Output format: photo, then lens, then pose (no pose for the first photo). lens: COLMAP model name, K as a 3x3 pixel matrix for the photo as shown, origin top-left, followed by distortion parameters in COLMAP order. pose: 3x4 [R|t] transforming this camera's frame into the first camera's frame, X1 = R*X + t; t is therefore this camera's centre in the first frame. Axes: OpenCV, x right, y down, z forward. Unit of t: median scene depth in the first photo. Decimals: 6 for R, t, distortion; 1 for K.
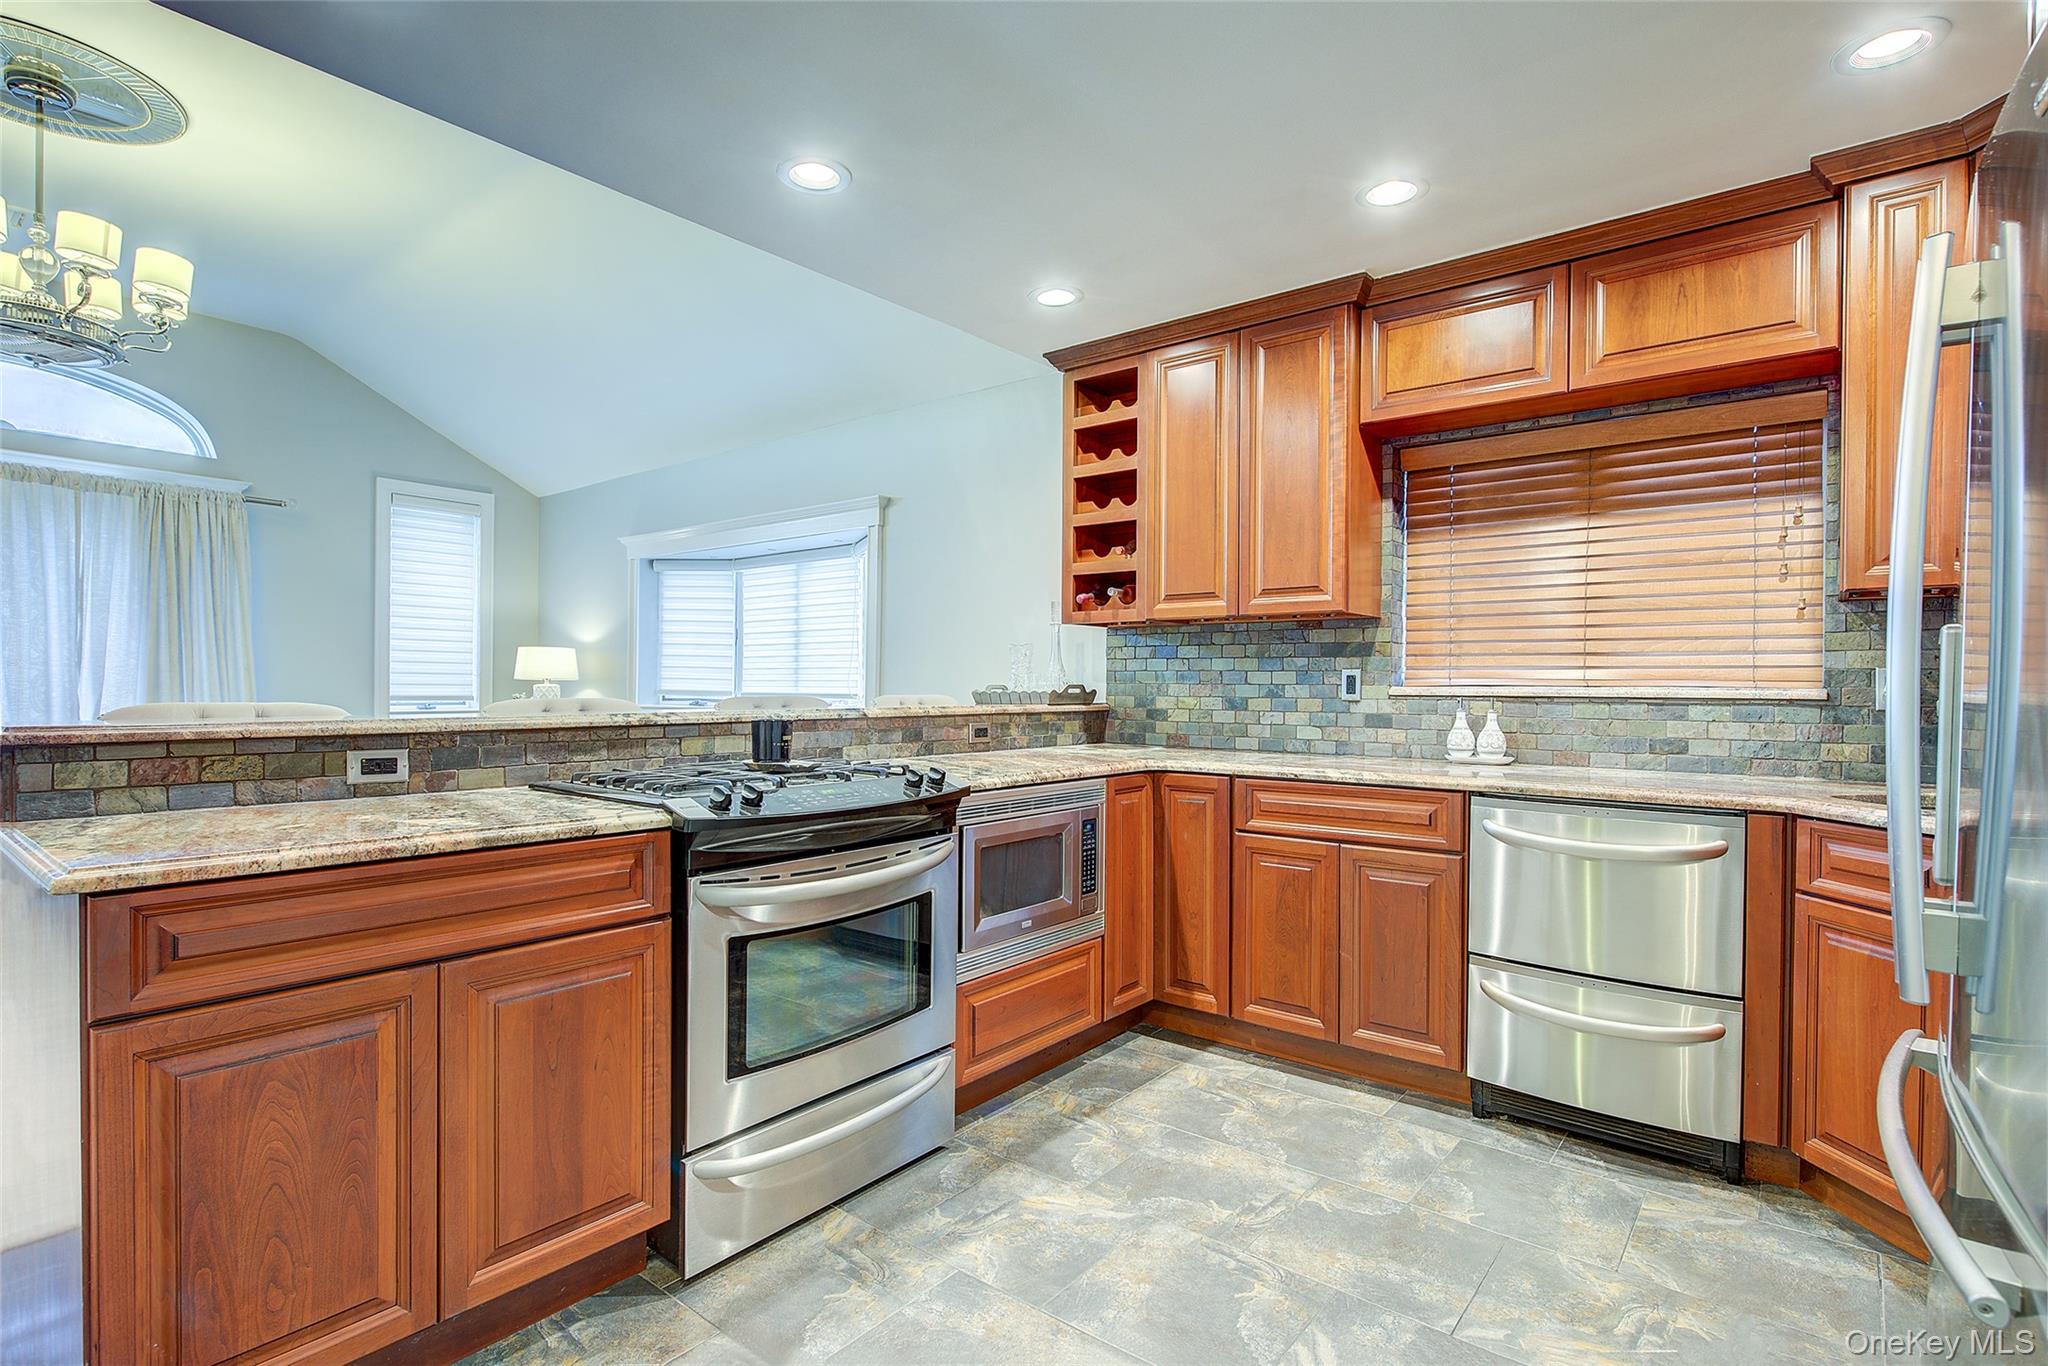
lens RADIAL K [[999.2, 0, 1017.2], [0, 999.2, 694.0], [0, 0, 1]] dist [-0.002404, -0.001380]
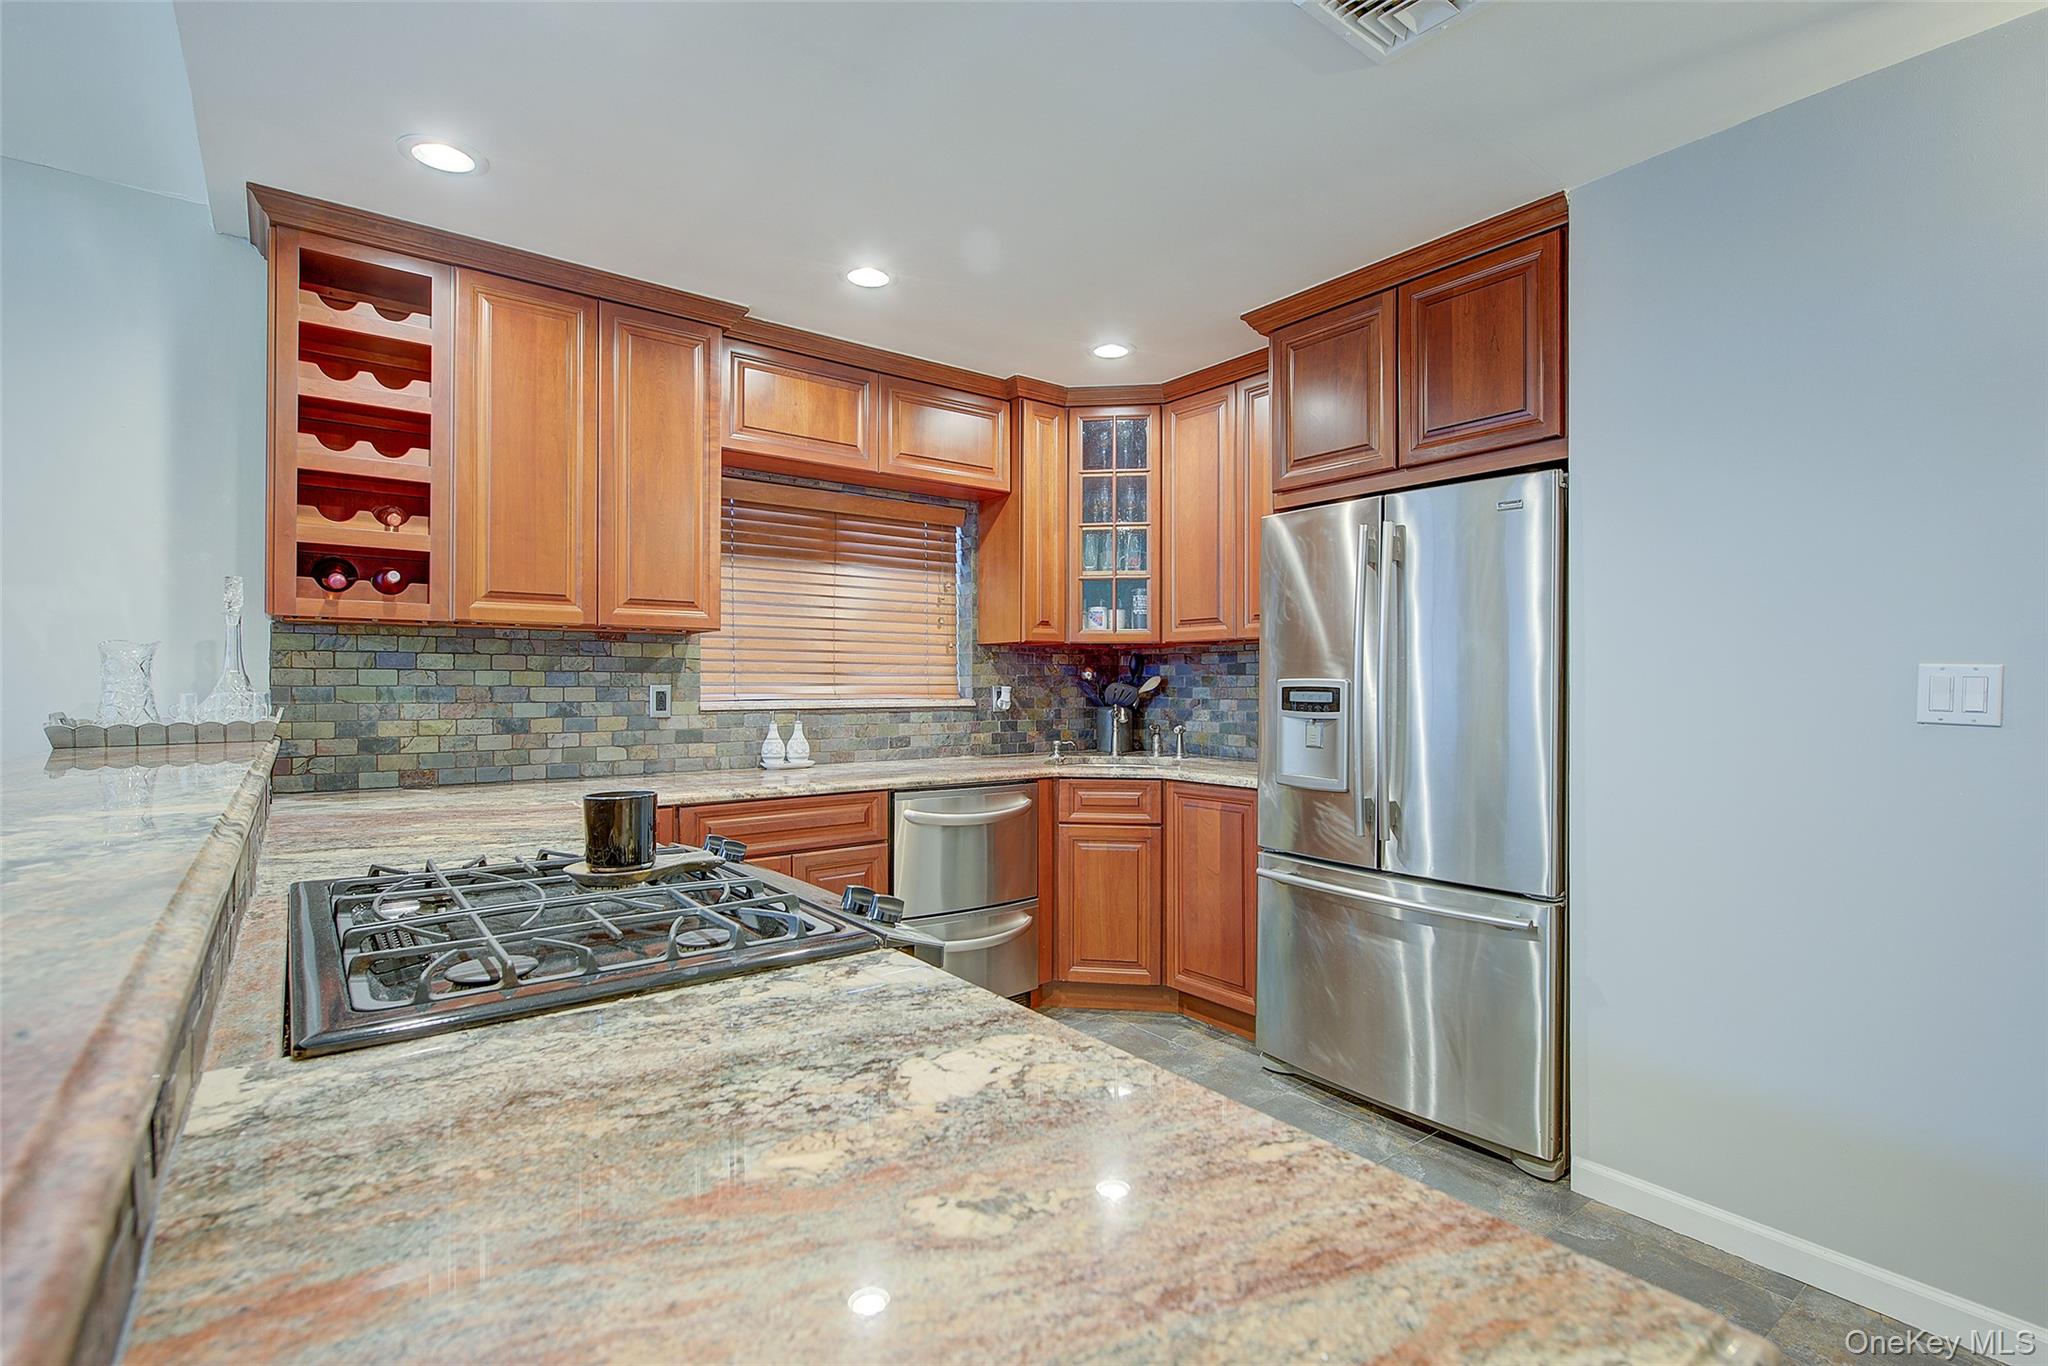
lens RADIAL K [[952.9, 0, 1029.3], [0, 952.9, 681.1], [0, 0, 1]] dist [0.001553, -0.000930]
pose [[0.228504, -0.003213, 0.973538, -0.531738], [0.008548, 0.999963, 0.001294, -0.029066], [-0.973505, 0.008026, 0.228523, 0.465281]]
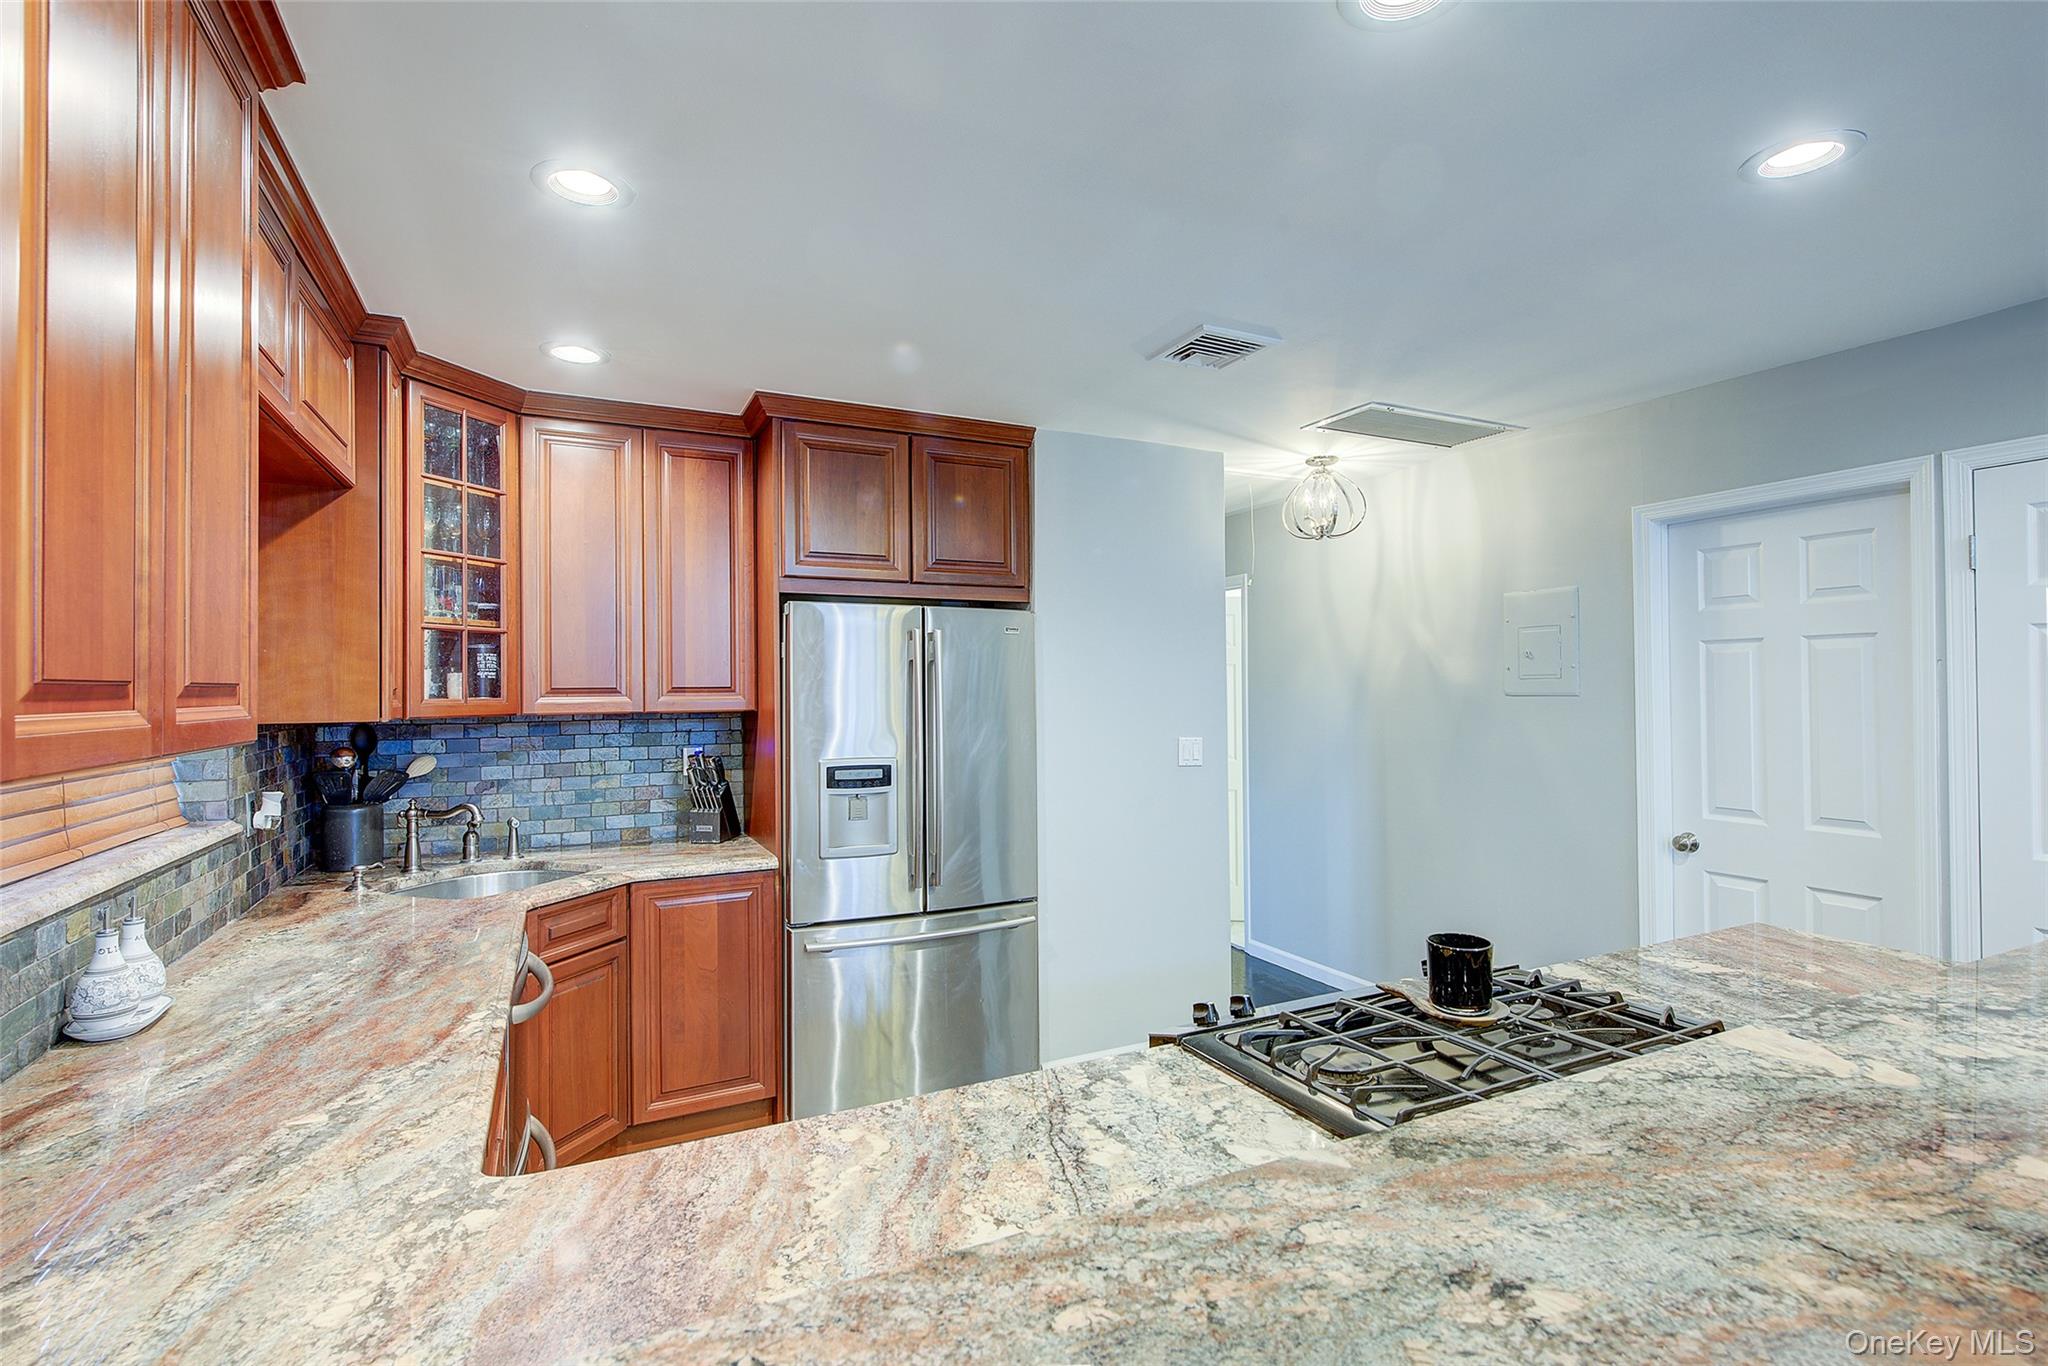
lens RADIAL K [[952.9, 0, 1029.3], [0, 952.9, 681.1], [0, 0, 1]] dist [0.001553, -0.000930]
pose [[-0.910503, 0.002367, 0.413495, -0.177566], [0.003637, 0.999991, 0.002283, -0.108720], [-0.413486, 0.003583, -0.910503, 1.232238]]
